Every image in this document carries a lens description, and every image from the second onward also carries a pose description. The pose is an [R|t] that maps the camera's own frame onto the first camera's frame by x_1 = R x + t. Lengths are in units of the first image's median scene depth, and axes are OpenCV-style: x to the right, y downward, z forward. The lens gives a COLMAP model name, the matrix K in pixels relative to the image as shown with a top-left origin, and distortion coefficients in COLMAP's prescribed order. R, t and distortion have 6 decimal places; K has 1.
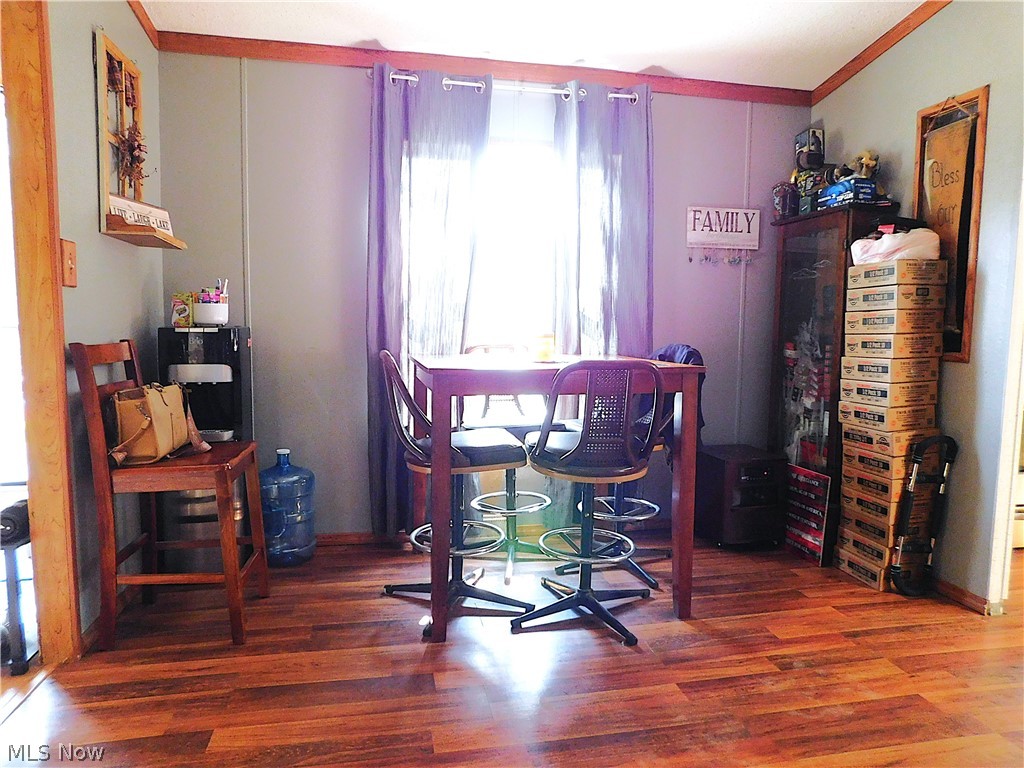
lens RADIAL K [[674.8, 0, 517.3], [0, 674.8, 382.1], [0, 0, 1]] dist [-0.075046, 0.059313]
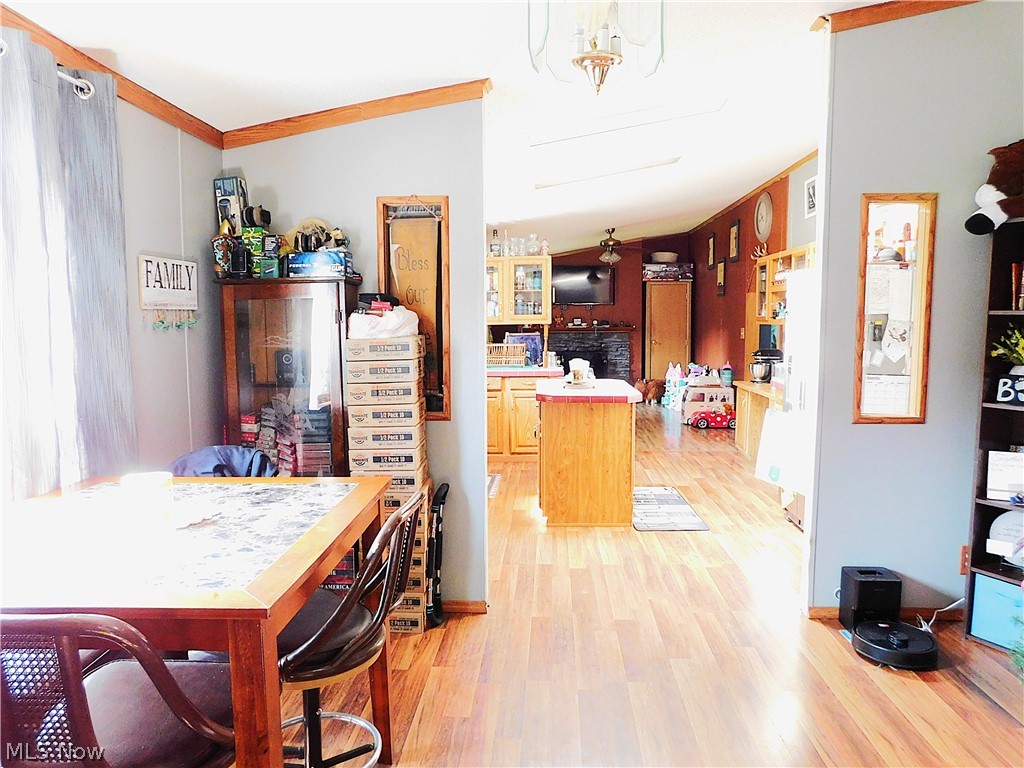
lens RADIAL K [[674.8, 0, 517.3], [0, 674.8, 382.1], [0, 0, 1]] dist [-0.075046, 0.059313]
pose [[0.254394, -0.098860, 0.962035, -0.435604], [0.097950, 0.992280, 0.076067, -0.167040], [-0.962128, 0.074880, 0.262113, 0.506147]]
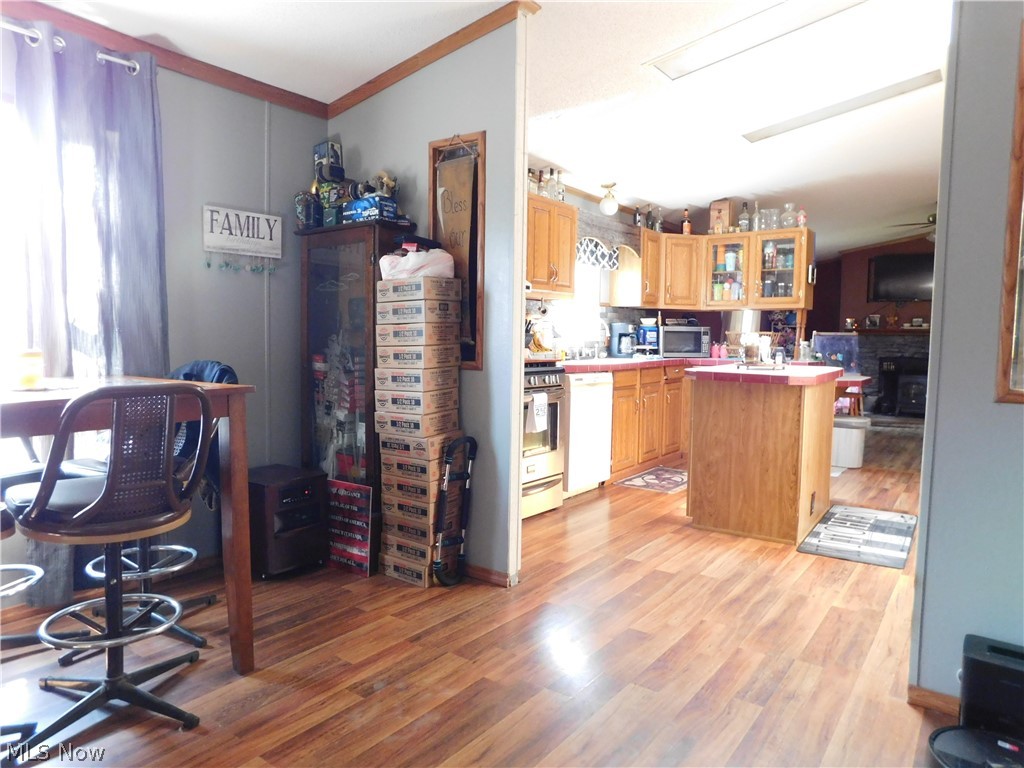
lens RADIAL K [[674.8, 0, 517.3], [0, 674.8, 382.1], [0, 0, 1]] dist [-0.075046, 0.059313]
pose [[0.740641, -0.045868, 0.670334, -0.046165], [0.056307, 0.998395, 0.006103, -0.011600], [-0.669538, 0.033225, 0.742035, 0.090673]]
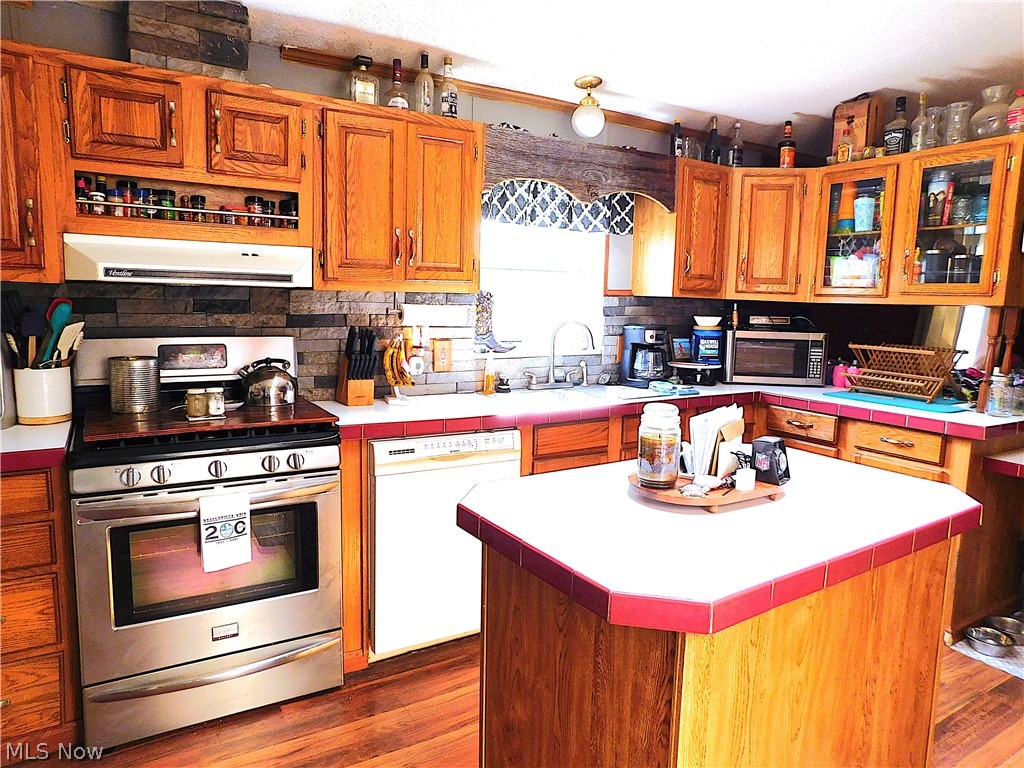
lens RADIAL K [[674.8, 0, 517.3], [0, 674.8, 382.1], [0, 0, 1]] dist [-0.075046, 0.059313]
pose [[0.938849, -0.030915, 0.342940, 0.990744], [0.016193, 0.998824, 0.045709, -0.122723], [-0.343949, -0.037360, 0.938245, 0.347318]]
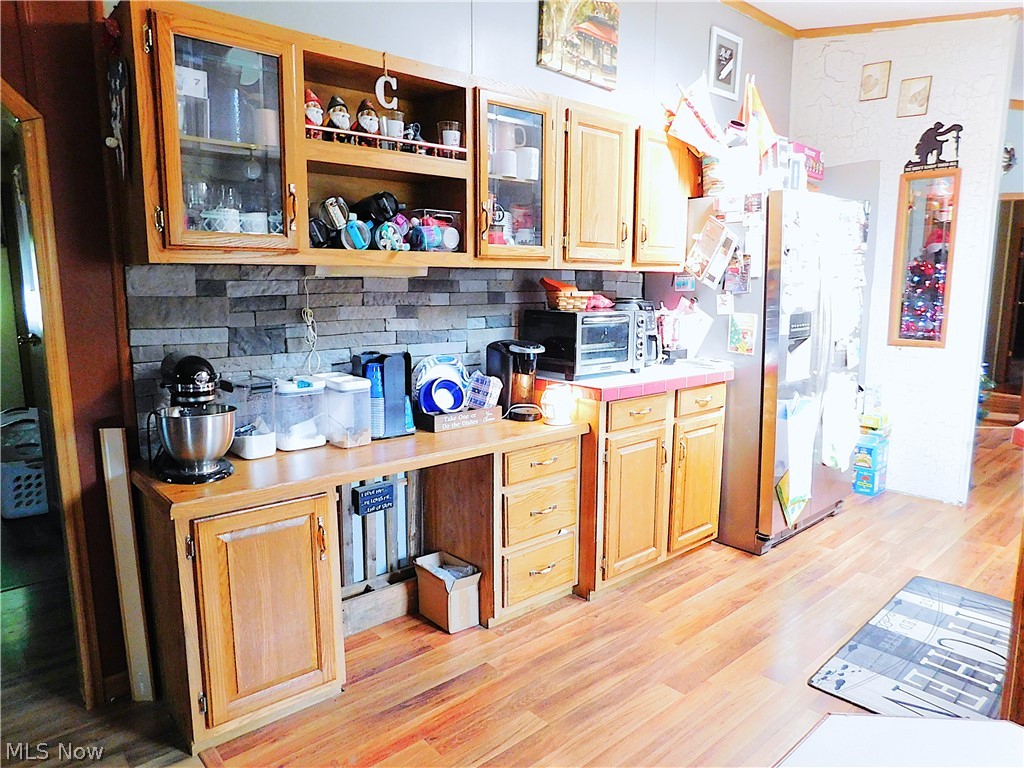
lens RADIAL K [[674.8, 0, 517.3], [0, 674.8, 382.1], [0, 0, 1]] dist [-0.075046, 0.059313]
pose [[-0.867094, 0.063410, -0.494092, 2.299275], [-0.059210, 0.971714, 0.228616, -0.158473], [0.494613, 0.227487, -0.838813, 1.021267]]
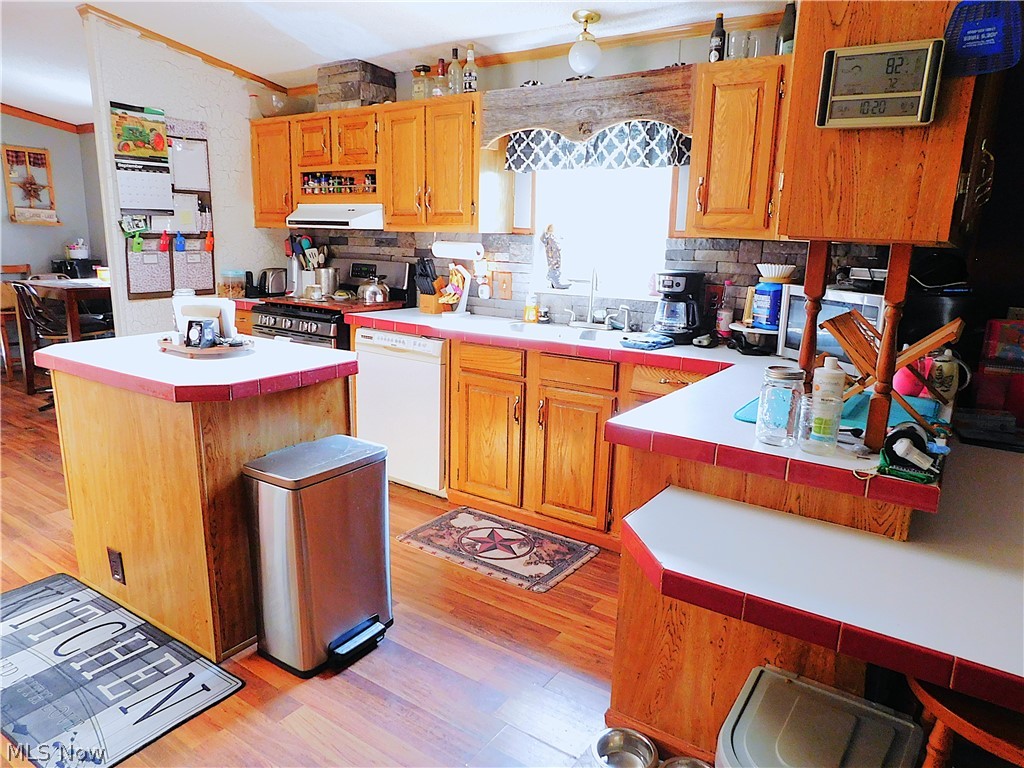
lens RADIAL K [[674.8, 0, 517.3], [0, 674.8, 382.1], [0, 0, 1]] dist [-0.075046, 0.059313]
pose [[0.689045, 0.162330, -0.706304, 2.255843], [-0.086127, 0.986027, 0.142597, -0.122087], [0.719582, -0.037424, 0.693398, 0.501499]]
